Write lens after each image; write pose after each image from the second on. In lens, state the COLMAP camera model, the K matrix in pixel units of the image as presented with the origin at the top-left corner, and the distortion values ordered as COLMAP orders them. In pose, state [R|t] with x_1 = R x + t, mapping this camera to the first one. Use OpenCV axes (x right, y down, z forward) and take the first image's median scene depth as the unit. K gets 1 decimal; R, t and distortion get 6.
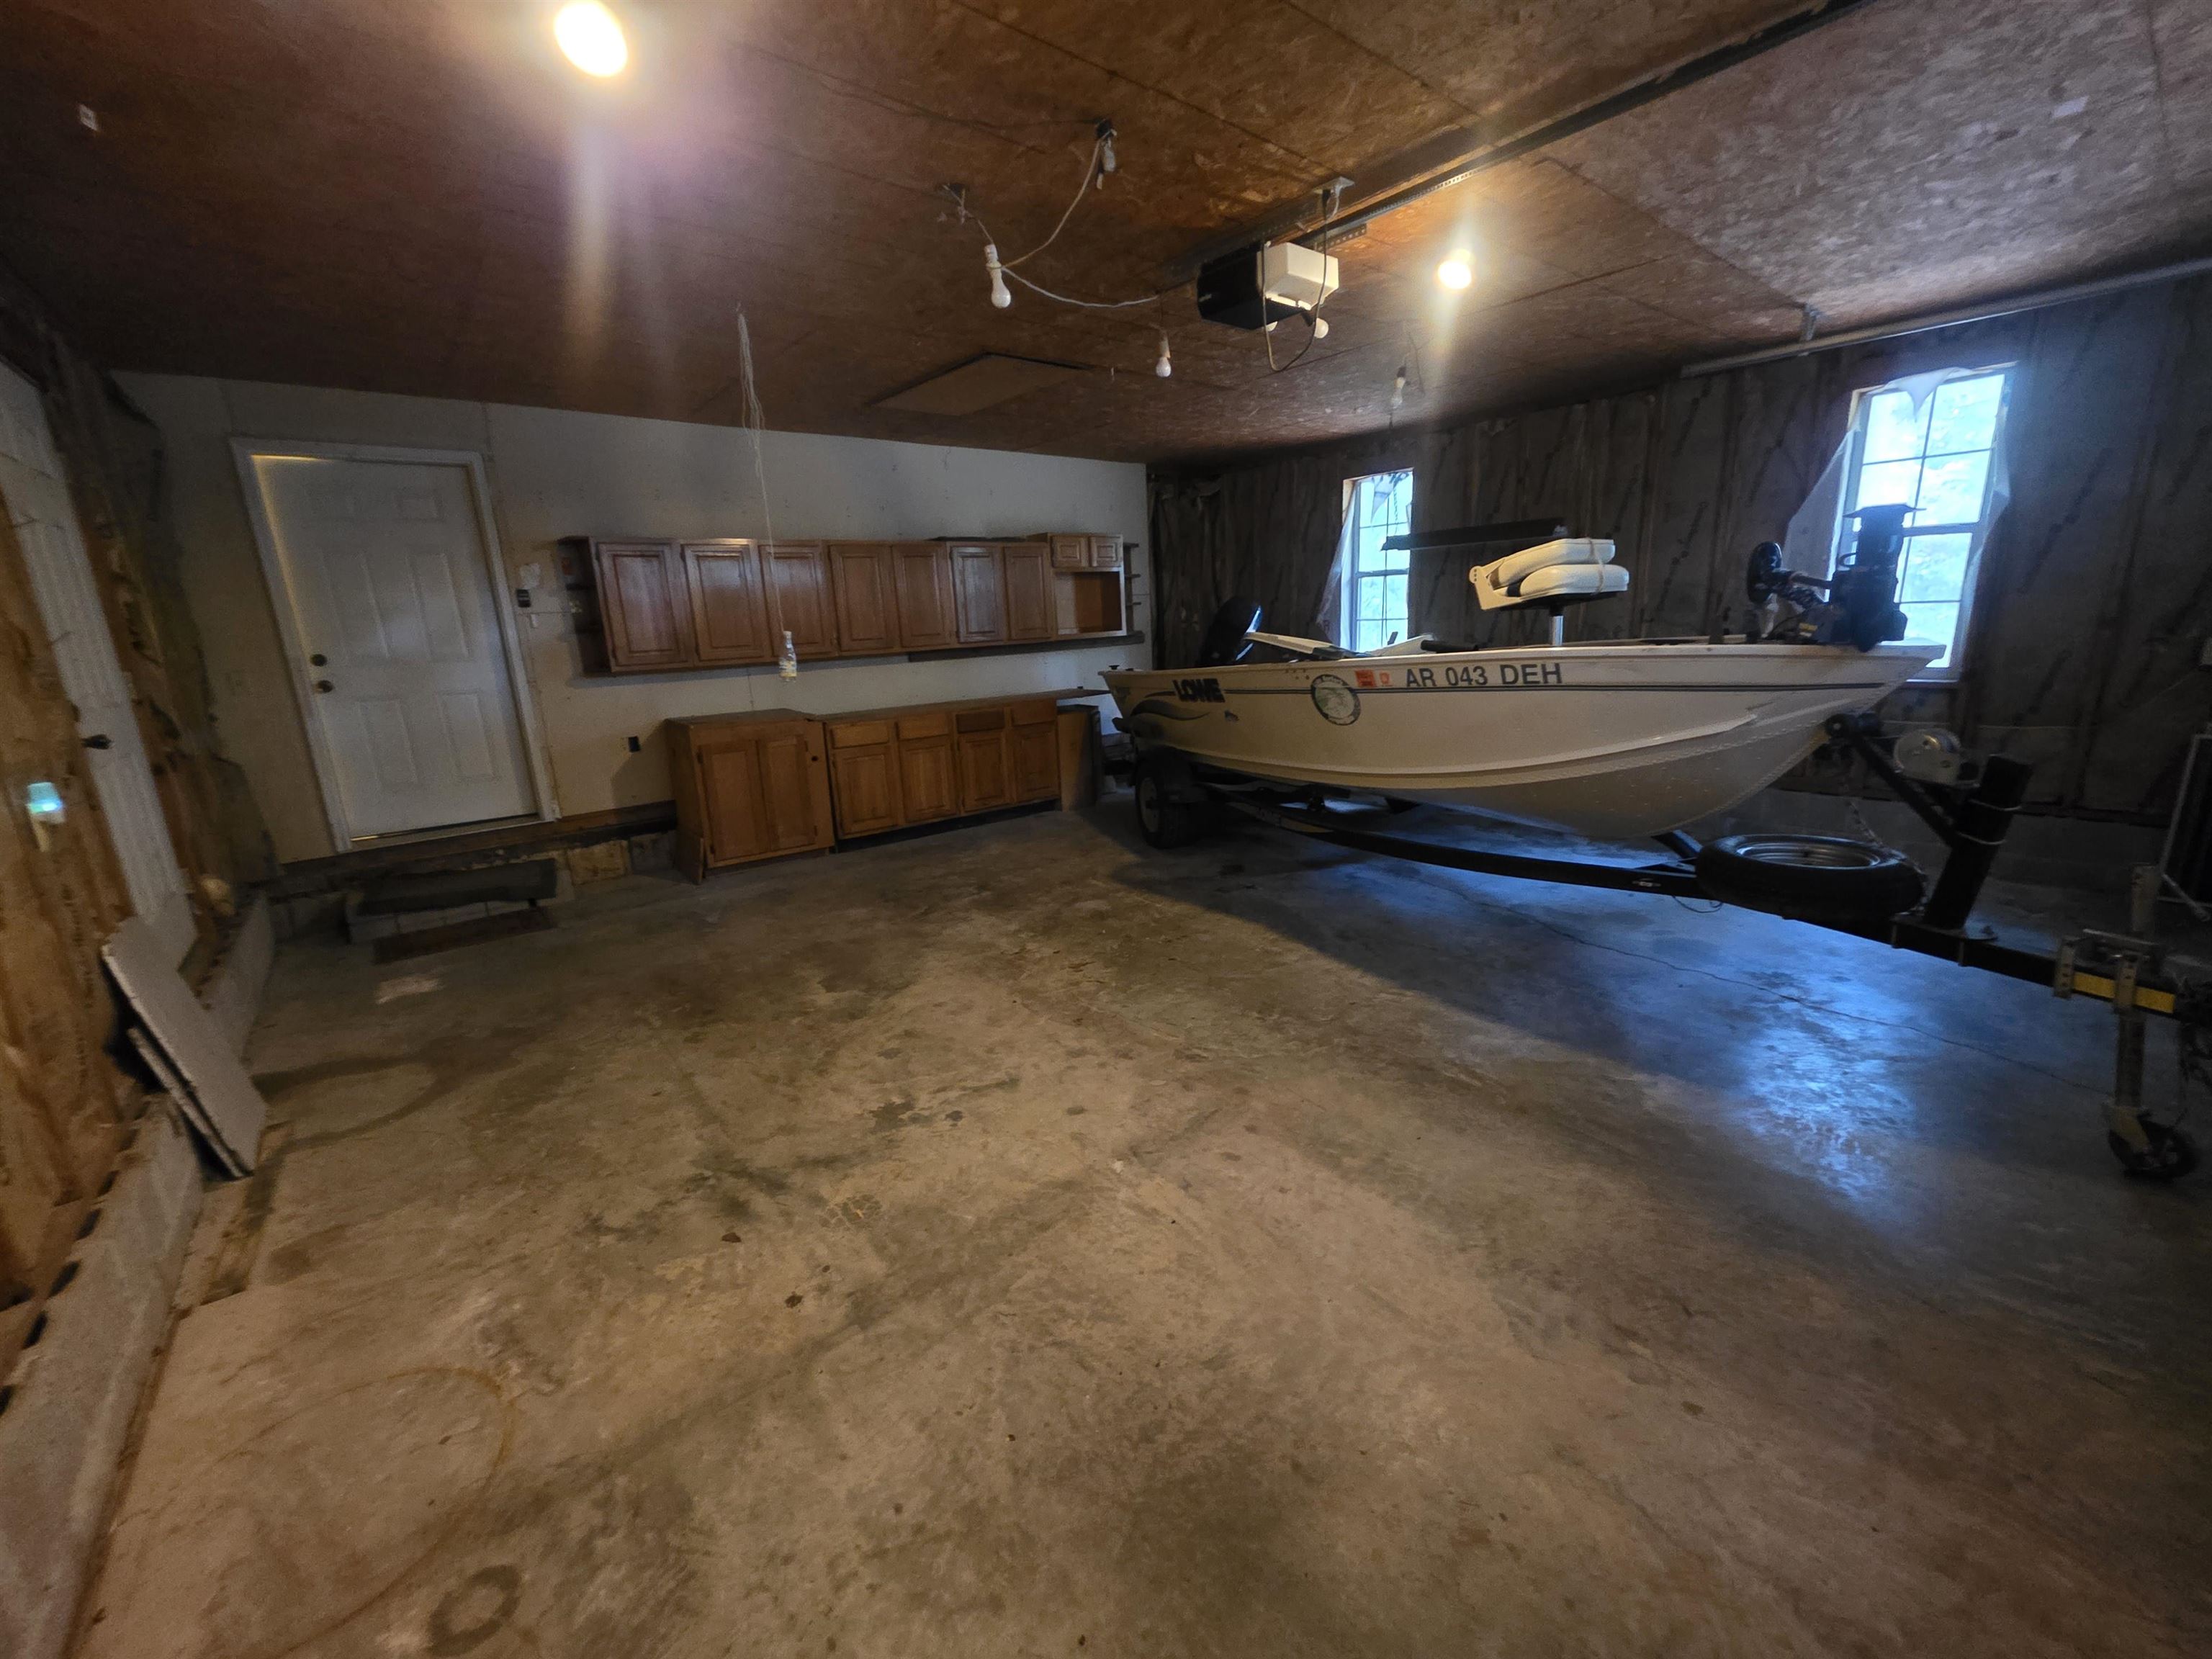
lens RADIAL K [[888.8, 0, 1114.2], [0, 888.8, 826.7], [0, 0, 1]] dist [0.001588, -0.000333]
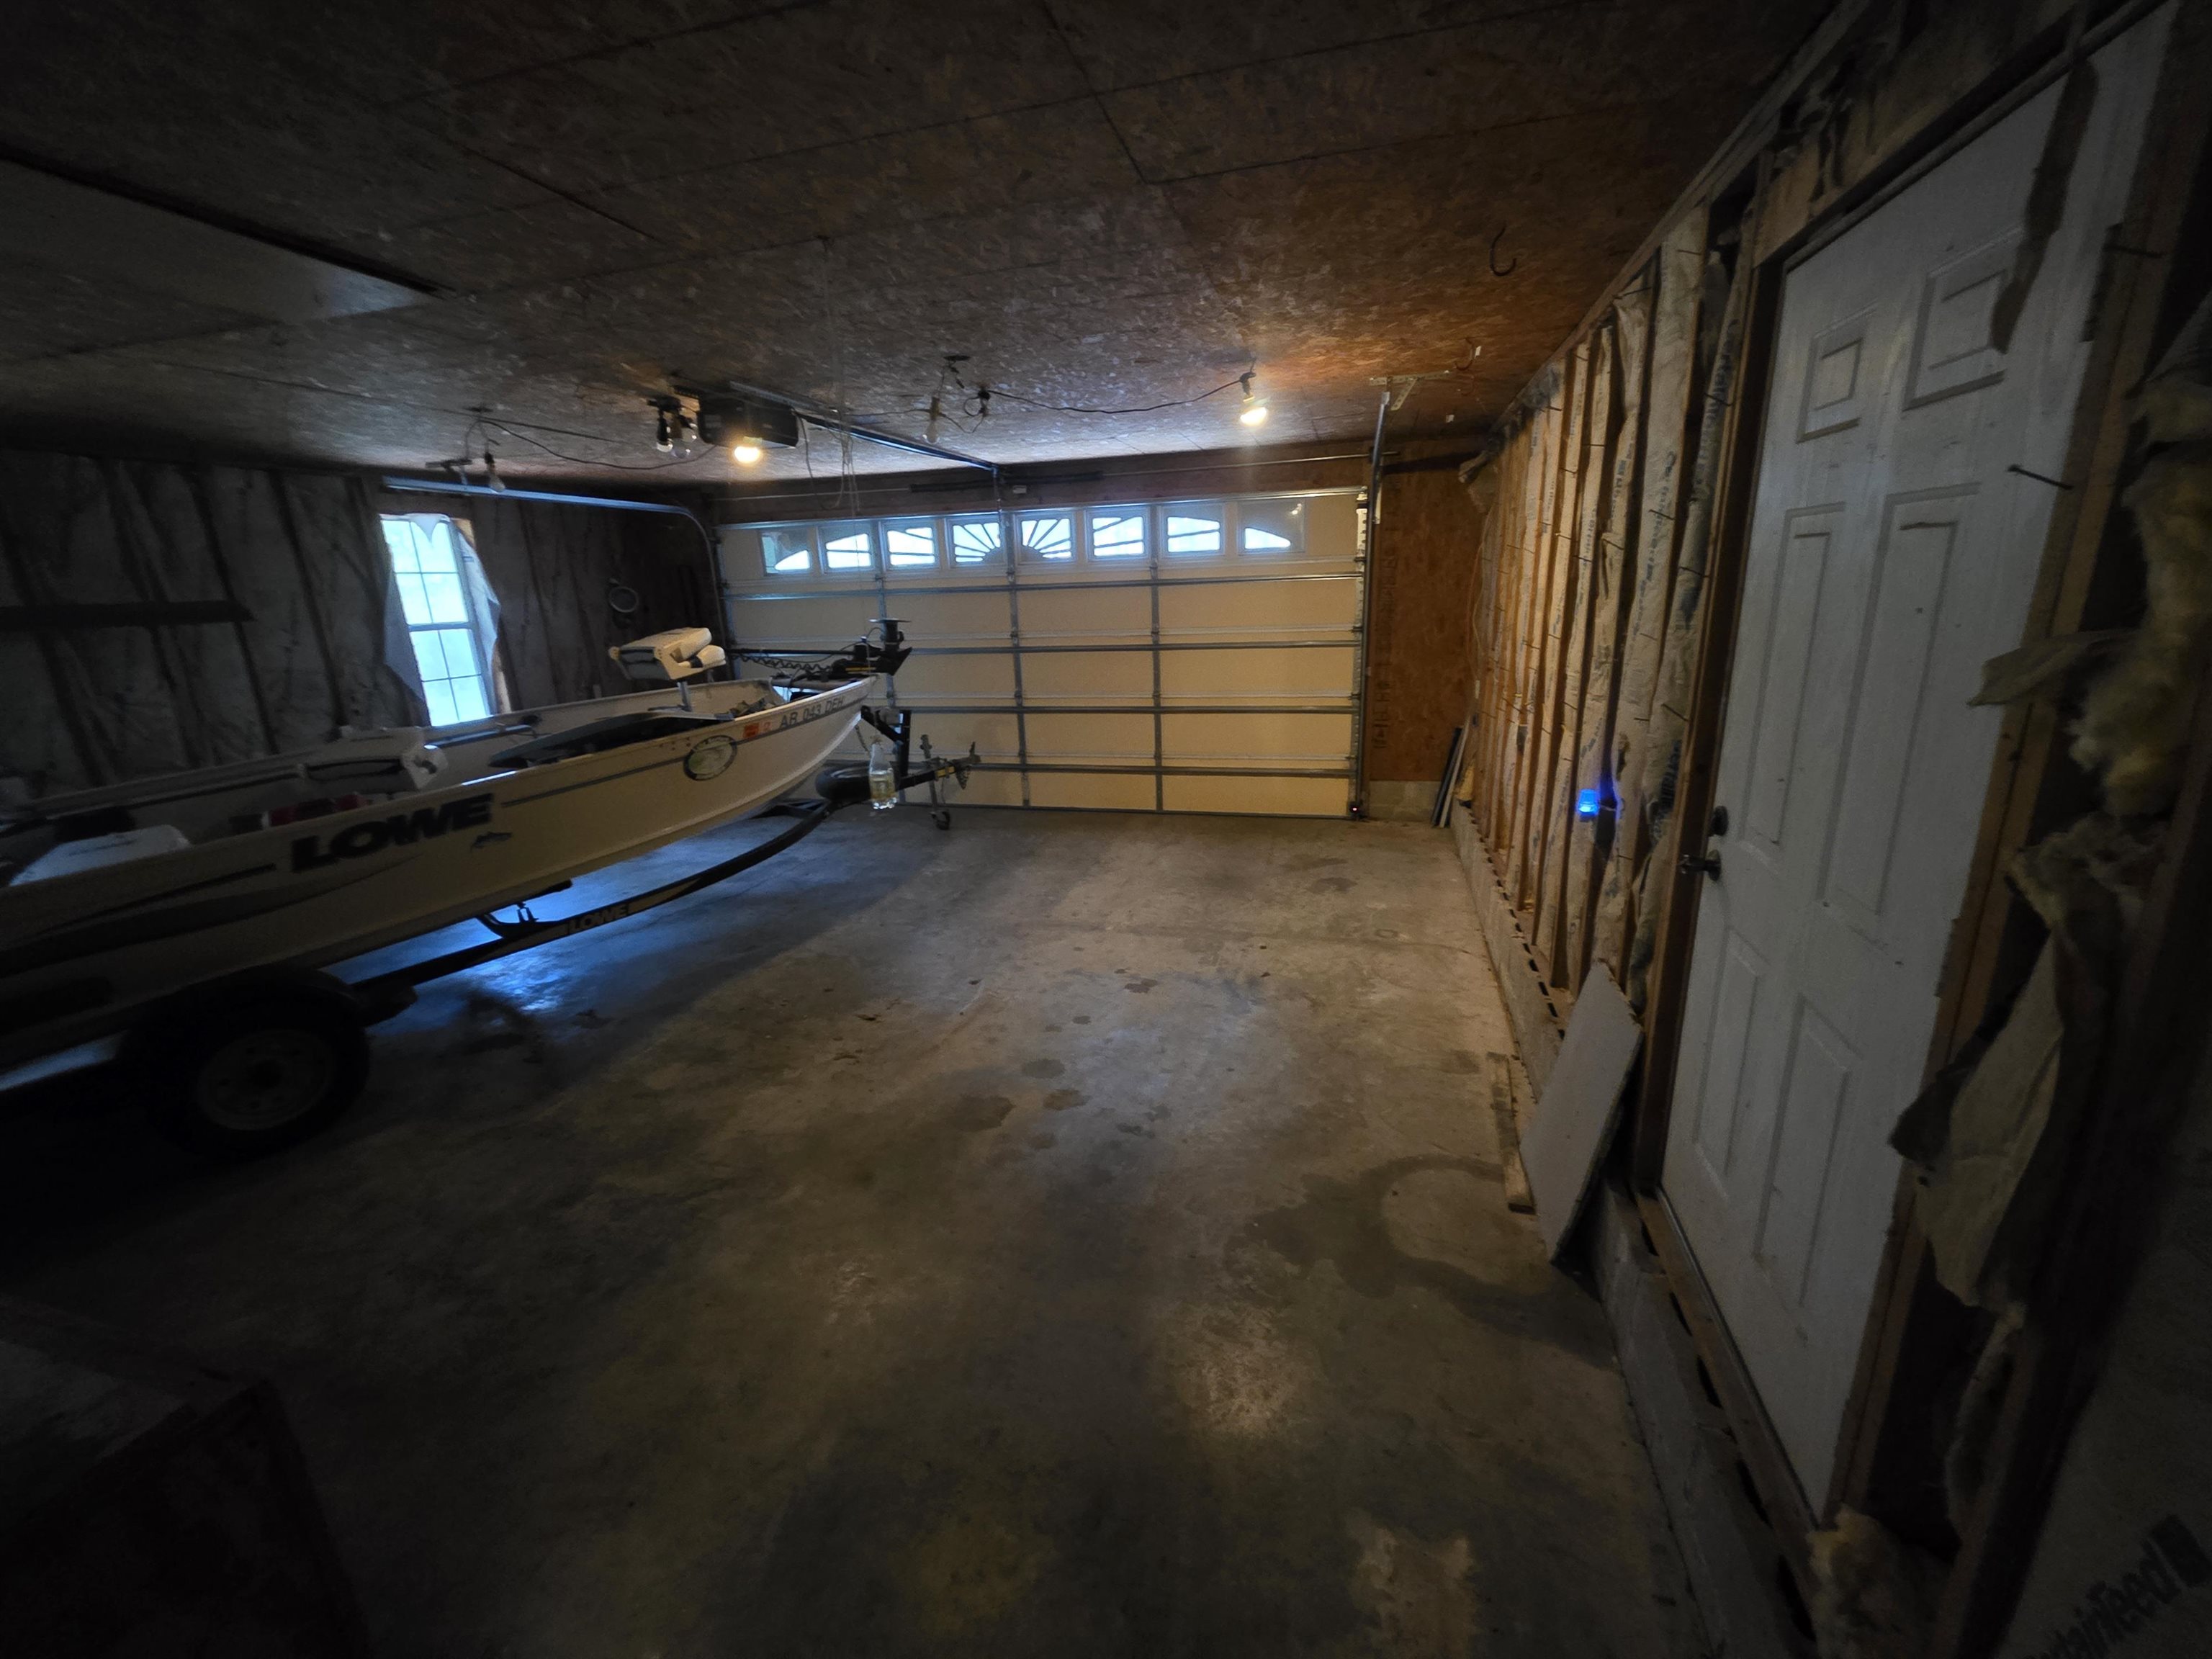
lens RADIAL K [[888.8, 0, 1110.8], [0, 888.8, 829.9], [0, 0, 1]] dist [0.001588, -0.000333]
pose [[-0.571356, -0.160747, 0.804806, -1.315247], [0.248888, 0.900512, 0.356556, -0.448173], [-0.782053, 0.404027, -0.474505, 1.545768]]
